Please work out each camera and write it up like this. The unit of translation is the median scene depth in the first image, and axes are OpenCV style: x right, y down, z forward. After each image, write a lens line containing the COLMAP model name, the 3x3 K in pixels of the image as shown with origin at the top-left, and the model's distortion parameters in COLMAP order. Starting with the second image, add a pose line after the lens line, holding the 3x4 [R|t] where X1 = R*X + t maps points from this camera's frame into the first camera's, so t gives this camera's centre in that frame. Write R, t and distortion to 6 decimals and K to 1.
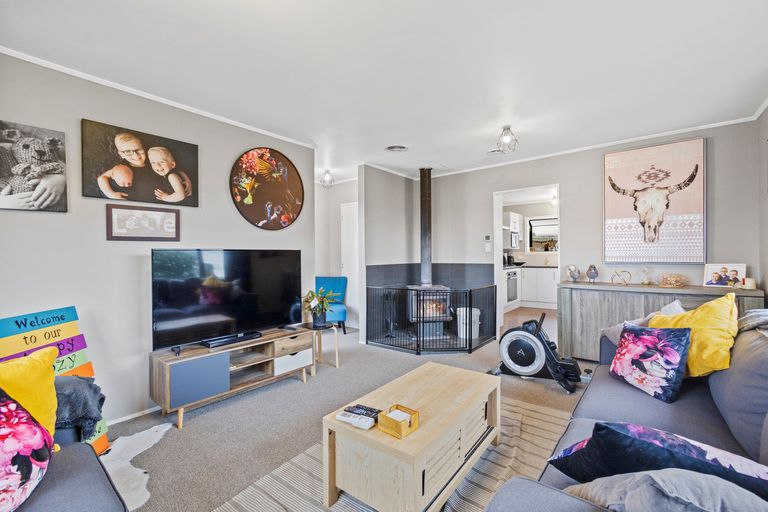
lens RADIAL K [[335.5, 0, 384.0], [0, 335.5, 256.0], [0, 0, 1]] dist [-0.000236, -0.000030]
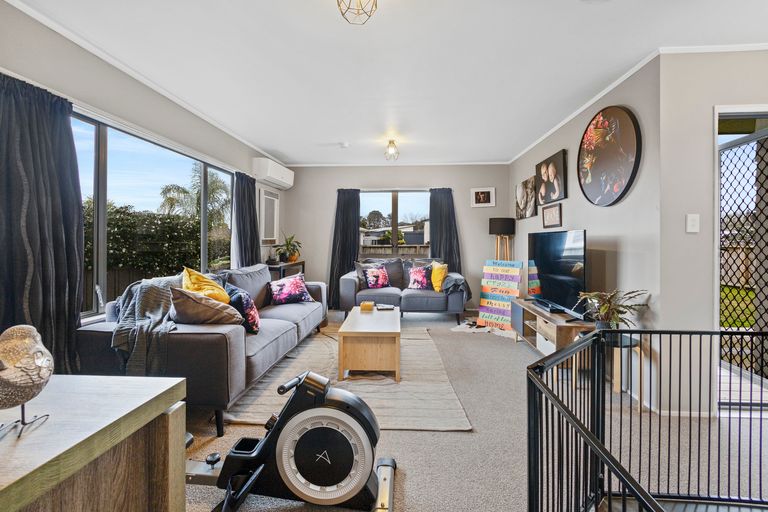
lens RADIAL K [[335.5, 0, 384.0], [0, 335.5, 256.0], [0, 0, 1]] dist [-0.000236, -0.000030]
pose [[-0.831994, 0.031571, -0.553886, 0.700250], [0.001021, 0.998465, 0.055378, -0.000691], [0.554784, 0.045509, -0.830749, 1.657989]]
